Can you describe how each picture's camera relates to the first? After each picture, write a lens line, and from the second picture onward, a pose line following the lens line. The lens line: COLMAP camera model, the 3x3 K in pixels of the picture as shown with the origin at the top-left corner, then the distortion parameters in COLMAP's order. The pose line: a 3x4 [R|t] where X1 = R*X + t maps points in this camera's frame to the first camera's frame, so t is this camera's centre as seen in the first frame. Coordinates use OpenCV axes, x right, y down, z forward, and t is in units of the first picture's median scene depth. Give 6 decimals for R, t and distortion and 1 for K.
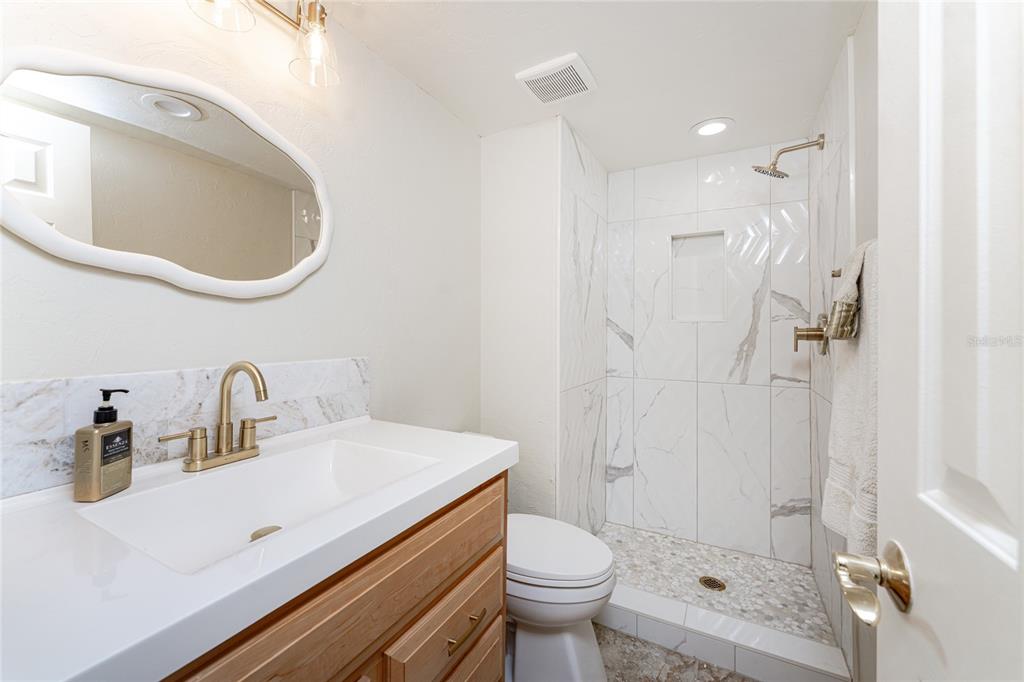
lens RADIAL K [[408.3, 0, 510.1], [0, 408.3, 332.4], [0, 0, 1]] dist [-0.000808, 0.000039]
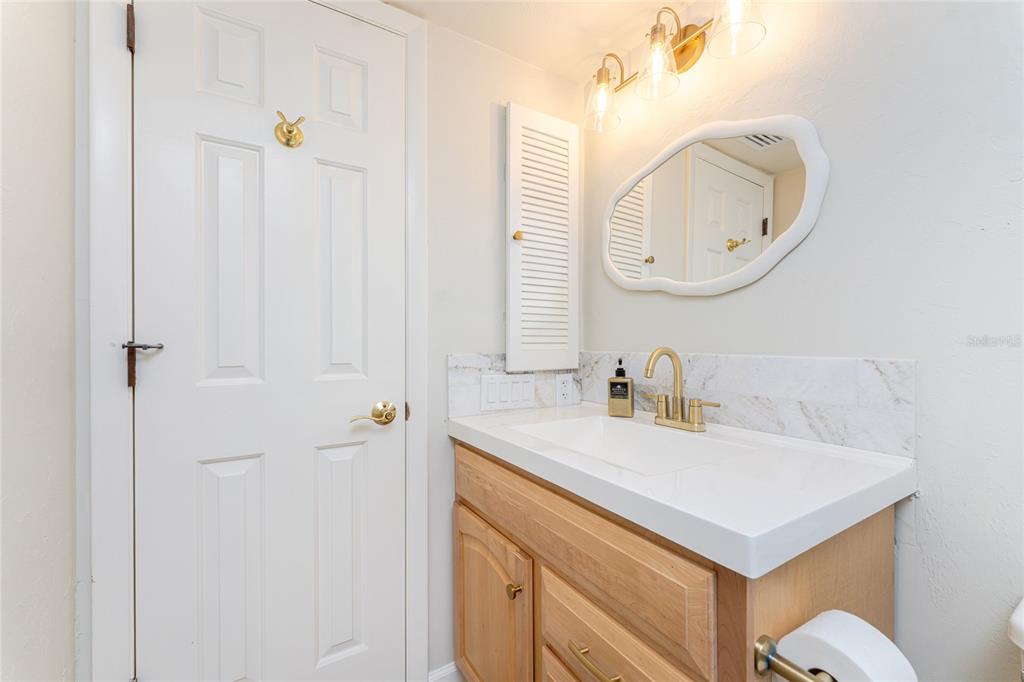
lens RADIAL K [[408.3, 0, 510.8], [0, 408.3, 342.4], [0, 0, 1]] dist [-0.000808, 0.000039]
pose [[-0.486060, -0.006292, -0.873903, 0.552675], [-0.008028, 0.999964, -0.002734, 0.050769], [0.873888, 0.005687, -0.486093, 0.962643]]
